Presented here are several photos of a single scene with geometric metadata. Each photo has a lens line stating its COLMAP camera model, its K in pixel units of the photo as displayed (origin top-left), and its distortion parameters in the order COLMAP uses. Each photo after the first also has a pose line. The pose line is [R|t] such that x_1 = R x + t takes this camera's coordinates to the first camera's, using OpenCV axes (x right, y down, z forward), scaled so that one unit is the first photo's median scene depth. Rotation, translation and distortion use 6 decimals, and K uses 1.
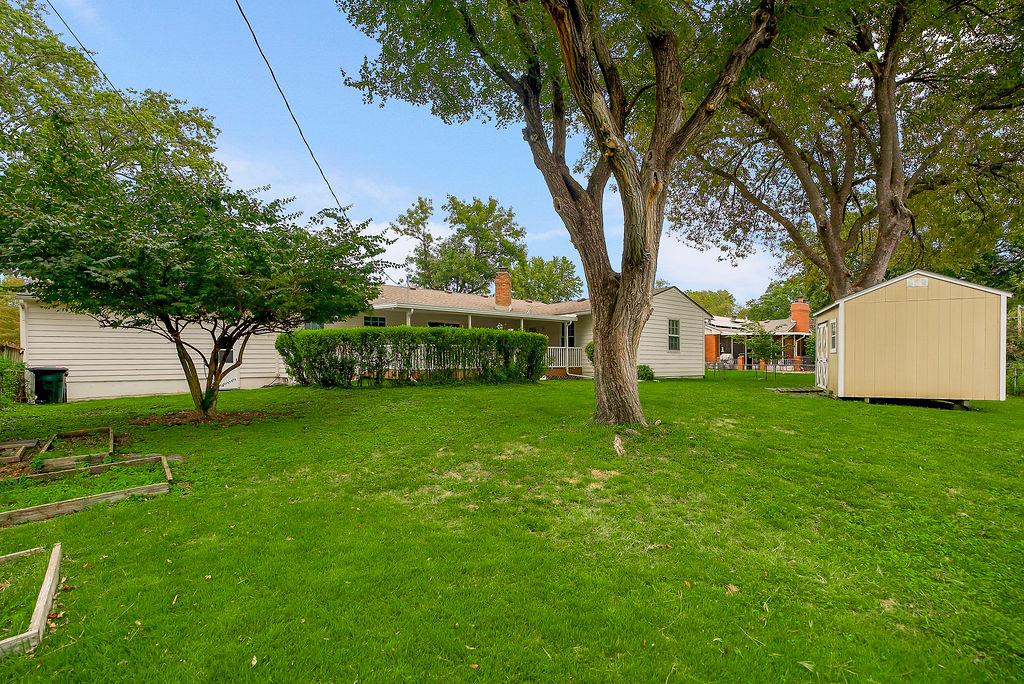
lens RADIAL K [[476.8, 0, 512.1], [0, 476.8, 362.6], [0, 0, 1]] dist [0.000905, 0.000468]
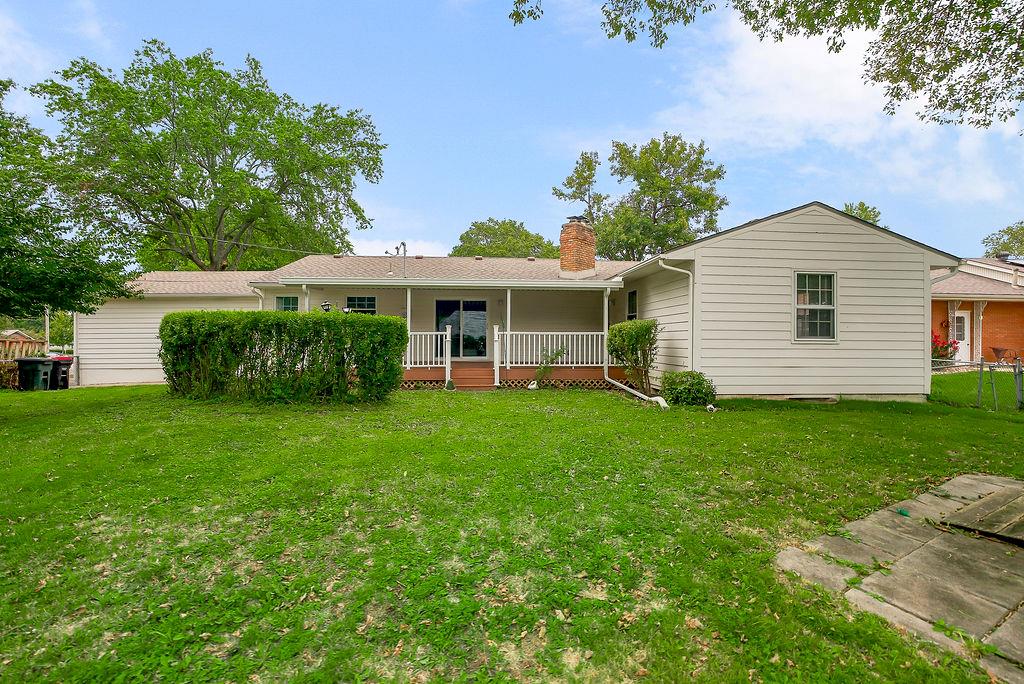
lens RADIAL K [[486.3, 0, 512.0], [0, 486.3, 342.0], [0, 0, 1]] dist [-0.003226, 0.001002]
pose [[0.829717, 0.003215, -0.558175, 0.249308], [-0.007358, 0.999960, -0.005178, -0.012343], [0.558136, 0.008403, 0.829707, 0.307017]]
